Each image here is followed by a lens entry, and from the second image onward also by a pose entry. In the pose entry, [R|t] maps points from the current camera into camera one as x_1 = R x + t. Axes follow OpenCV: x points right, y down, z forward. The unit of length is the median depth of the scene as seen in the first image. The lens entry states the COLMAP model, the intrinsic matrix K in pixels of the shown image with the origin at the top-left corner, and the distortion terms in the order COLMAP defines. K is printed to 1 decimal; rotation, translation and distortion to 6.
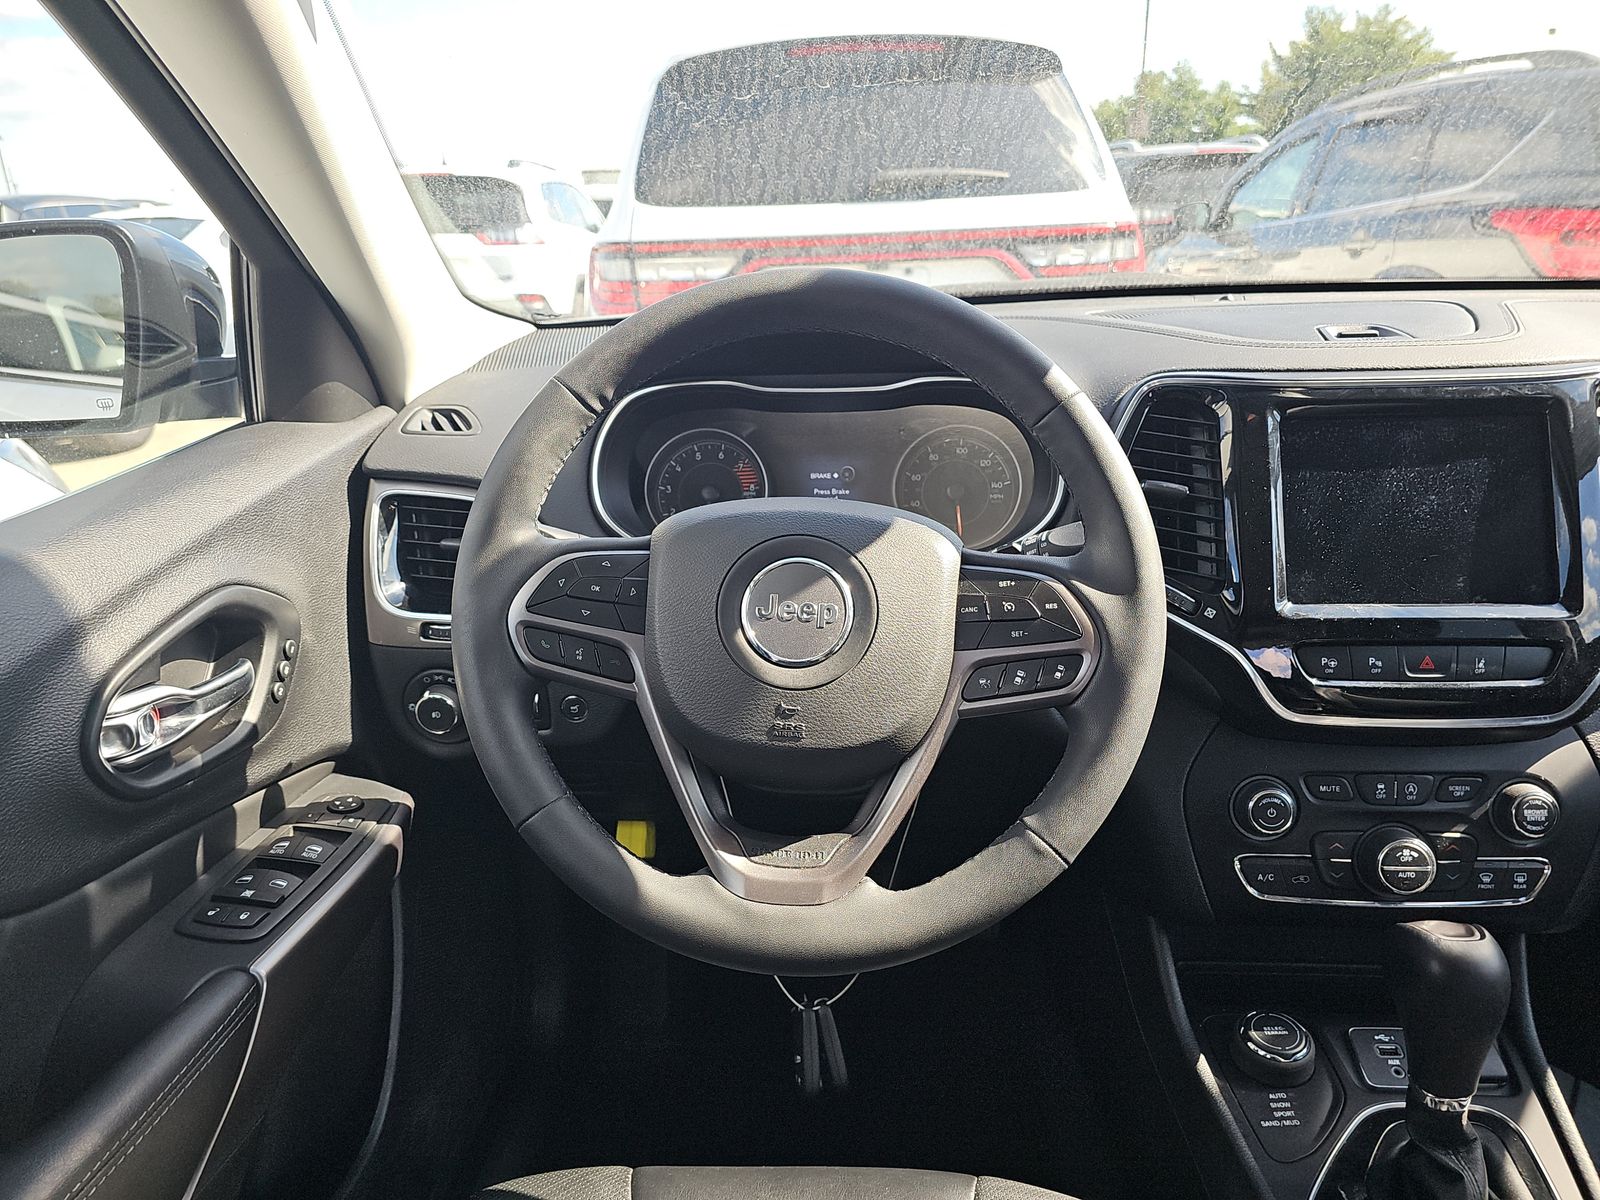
lens RADIAL K [[1061.3, 0, 801.4], [0, 1061.3, 597.2], [0, 0, 1]] dist [0.059311, -0.050127]
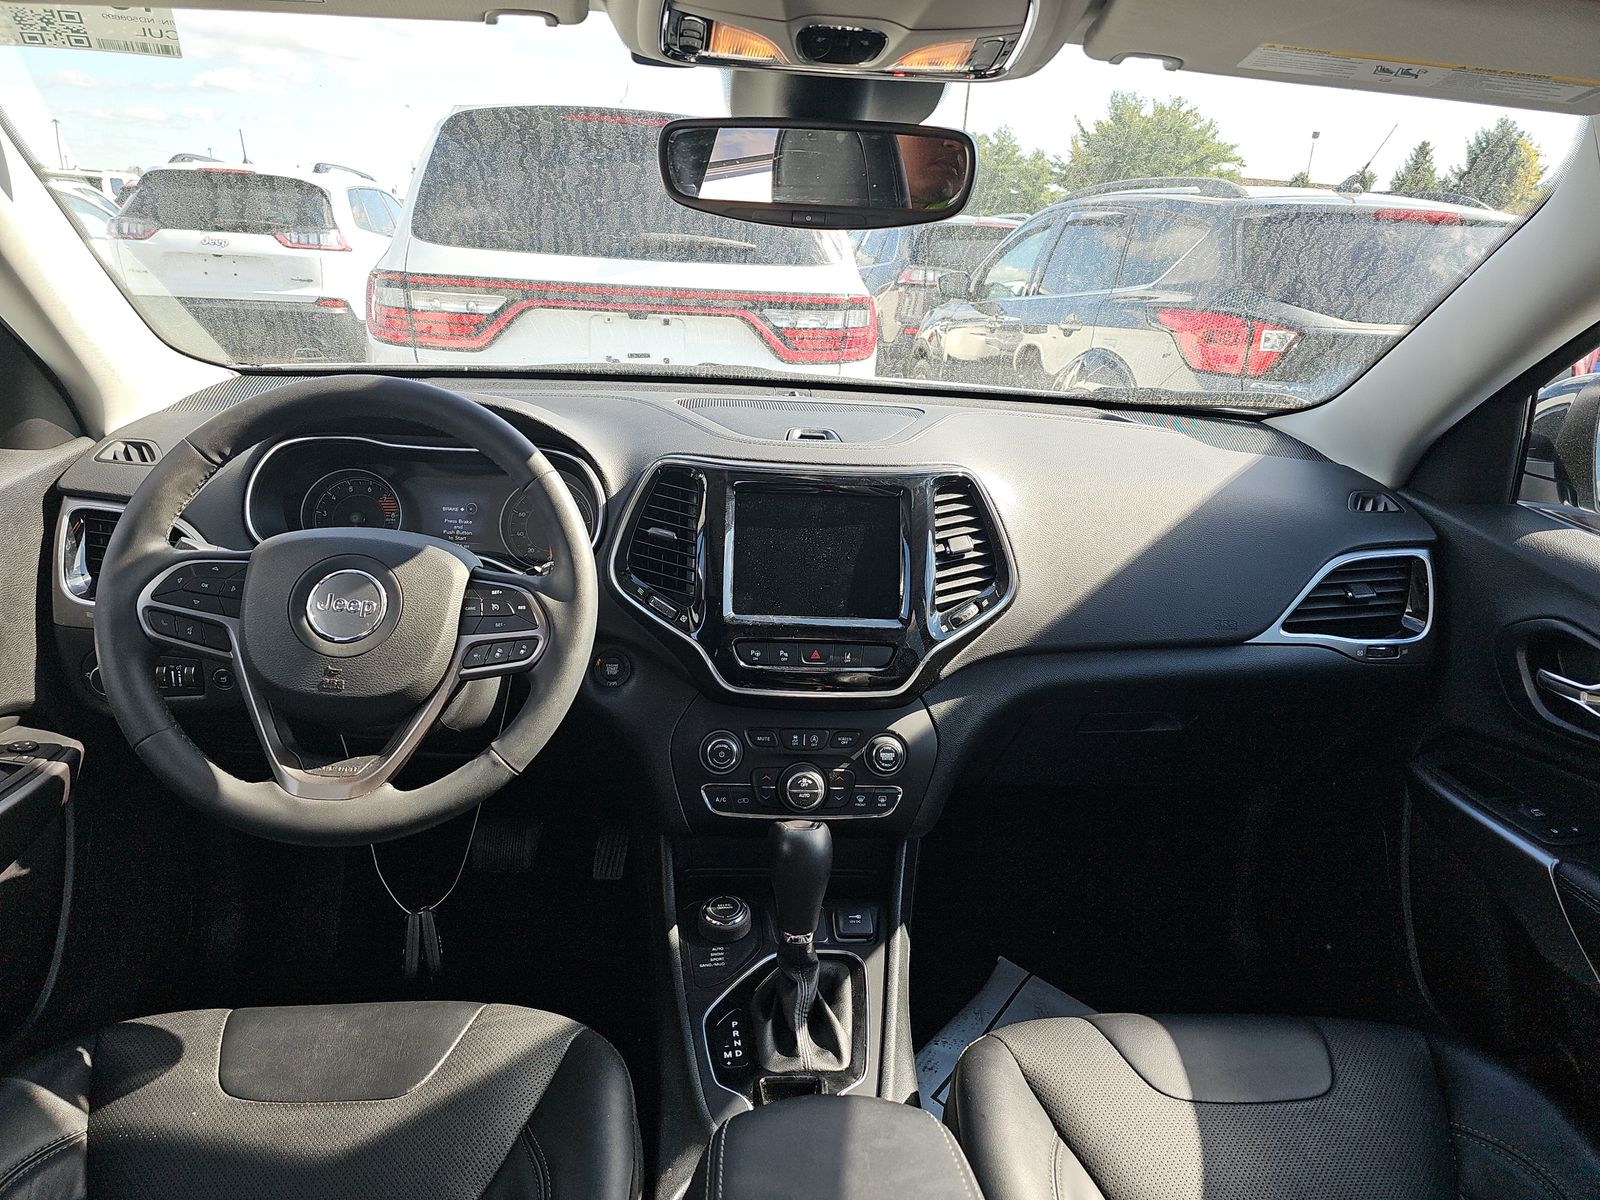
lens RADIAL K [[1061.3, 0, 812.9], [0, 1061.3, 585.5], [0, 0, 1]] dist [0.059311, -0.050127]
pose [[0.986104, 0.037340, 0.161878, 0.315597], [-0.032579, 0.998958, -0.031968, 0.009675], [-0.162903, 0.026250, 0.986293, -0.474847]]
